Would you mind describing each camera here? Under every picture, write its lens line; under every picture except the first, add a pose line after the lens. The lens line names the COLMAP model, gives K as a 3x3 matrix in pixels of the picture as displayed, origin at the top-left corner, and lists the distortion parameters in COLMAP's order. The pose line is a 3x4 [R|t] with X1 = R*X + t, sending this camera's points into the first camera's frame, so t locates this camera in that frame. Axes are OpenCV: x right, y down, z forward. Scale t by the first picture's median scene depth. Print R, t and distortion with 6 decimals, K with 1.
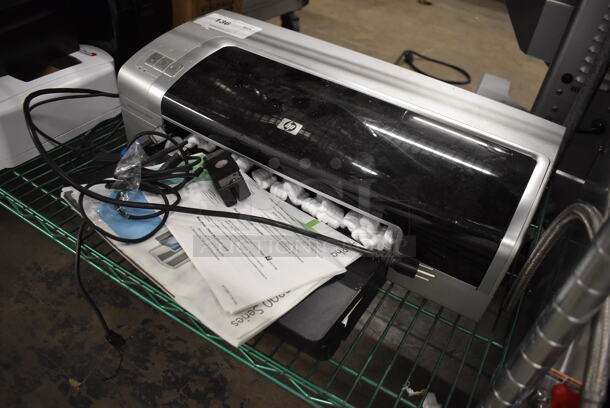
lens RADIAL K [[469.5, 0, 307.1], [0, 469.5, 206.4], [0, 0, 1]] dist [-0.088360, 0.004794]
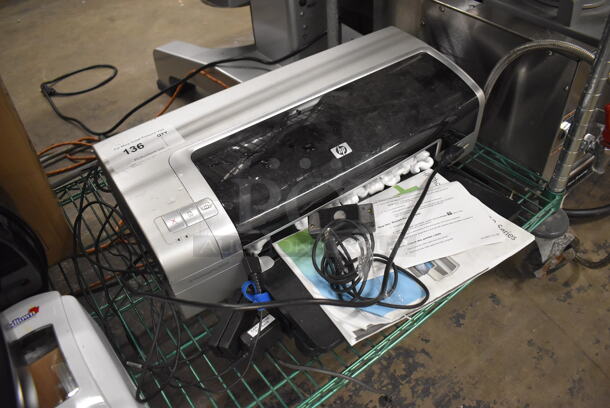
lens RADIAL K [[469.5, 0, 305.8], [0, 469.5, 205.6], [0, 0, 1]] dist [-0.088360, 0.004794]
pose [[0.360171, -0.738343, 0.570198, -0.735873], [0.664954, 0.631884, 0.398195, -0.536031], [-0.654303, 0.235737, 0.718551, 0.226228]]
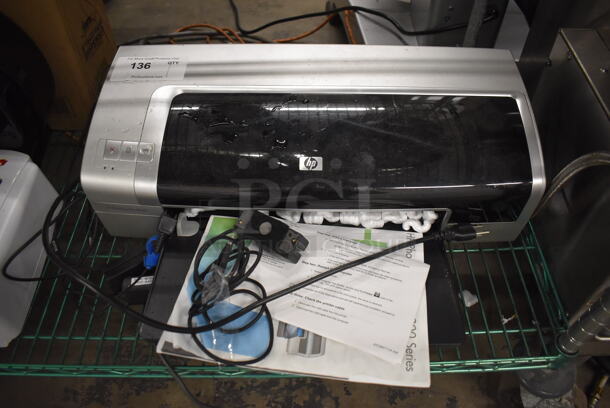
lens RADIAL K [[469.5, 0, 306.7], [0, 469.5, 204.4], [0, 0, 1]] dist [-0.088360, 0.004794]
pose [[0.845901, -0.478049, 0.236473, -0.285719], [0.406402, 0.864878, 0.294659, -0.349506], [-0.345382, -0.153149, 0.925882, 0.053789]]
